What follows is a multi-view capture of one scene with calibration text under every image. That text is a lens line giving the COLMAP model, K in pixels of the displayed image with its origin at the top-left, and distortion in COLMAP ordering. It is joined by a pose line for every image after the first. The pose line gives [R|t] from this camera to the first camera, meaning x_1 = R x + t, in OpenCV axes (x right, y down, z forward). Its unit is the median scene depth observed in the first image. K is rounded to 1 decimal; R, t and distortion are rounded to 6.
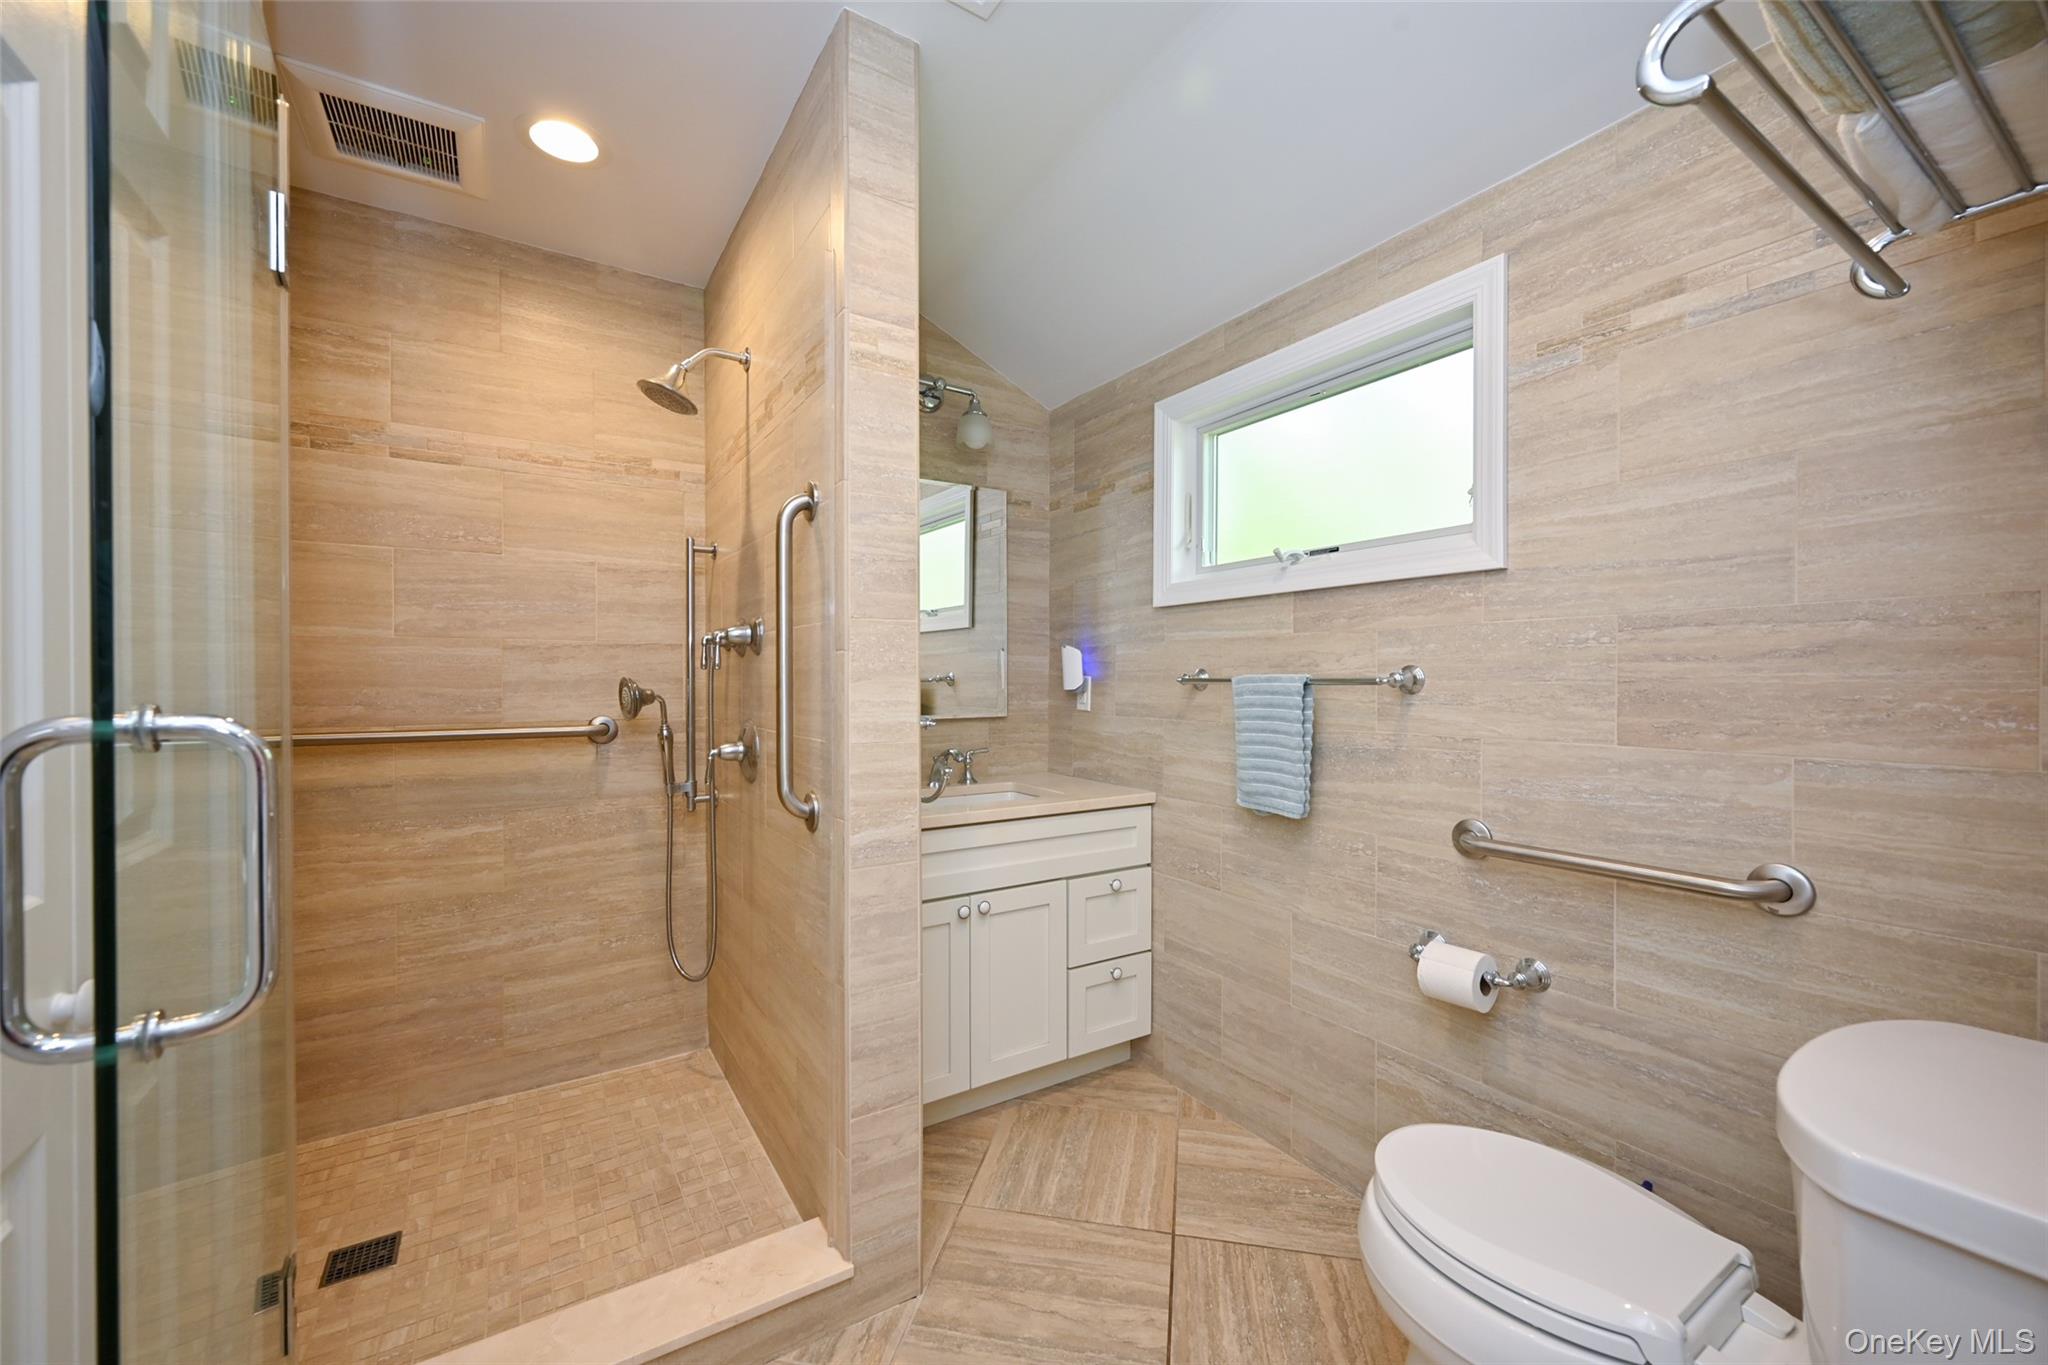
lens RADIAL K [[802.8, 0, 1027.9], [0, 802.8, 685.1], [0, 0, 1]] dist [-0.000057, -0.000093]
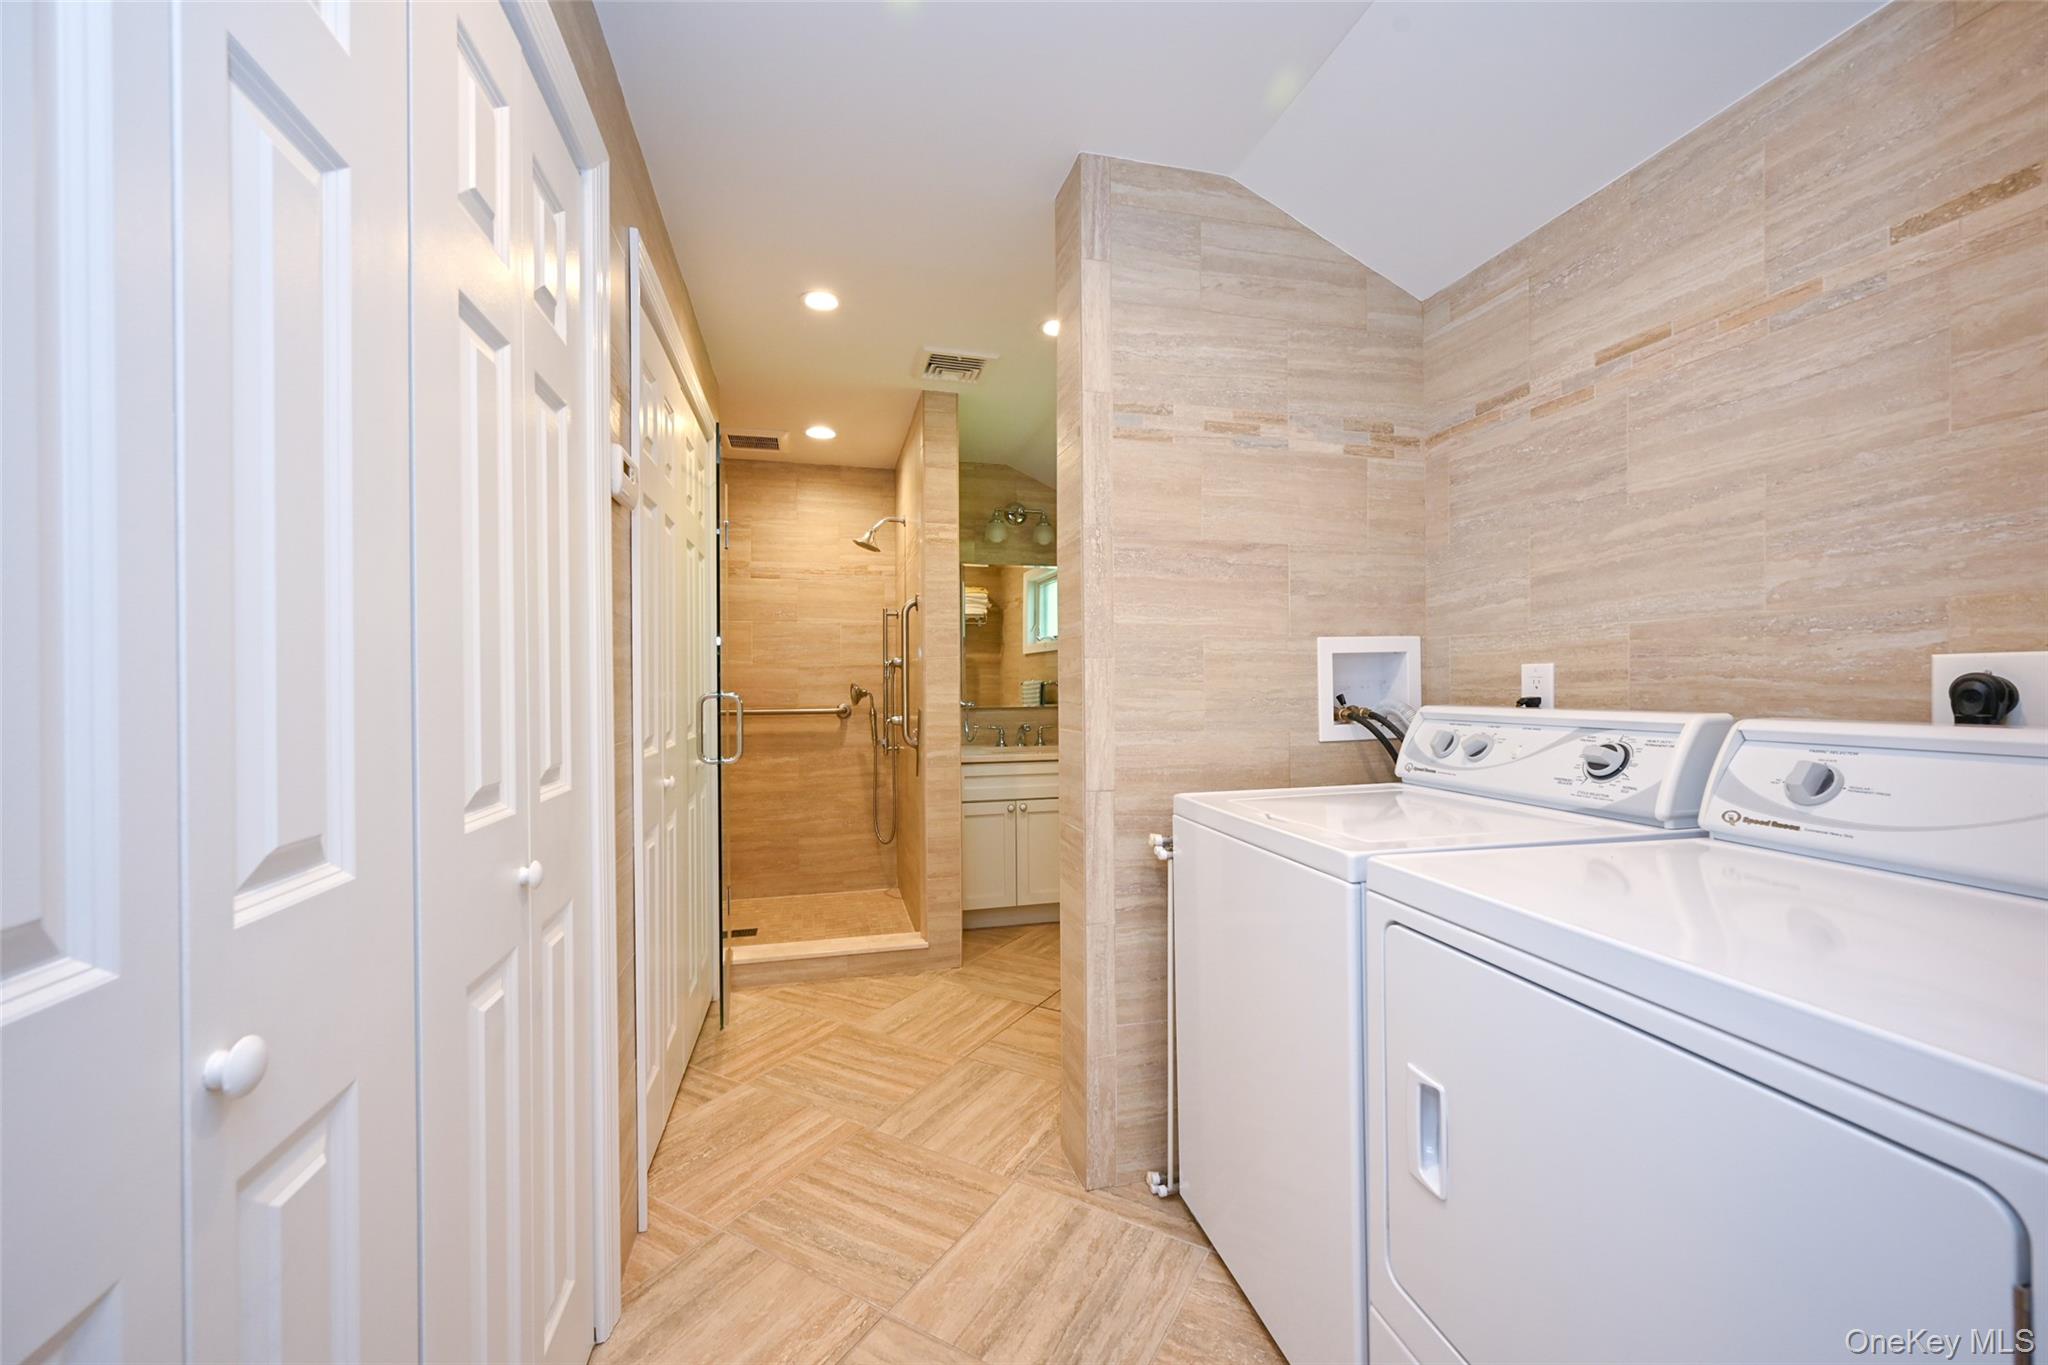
lens RADIAL K [[802.8, 0, 1027.9], [0, 802.8, 685.1], [0, 0, 1]] dist [-0.000057, -0.000093]
pose [[0.950378, -0.004511, -0.311066, 0.505913], [0.003074, 0.999982, -0.005108, 0.005887], [0.311083, 0.003899, 0.950375, -0.713382]]
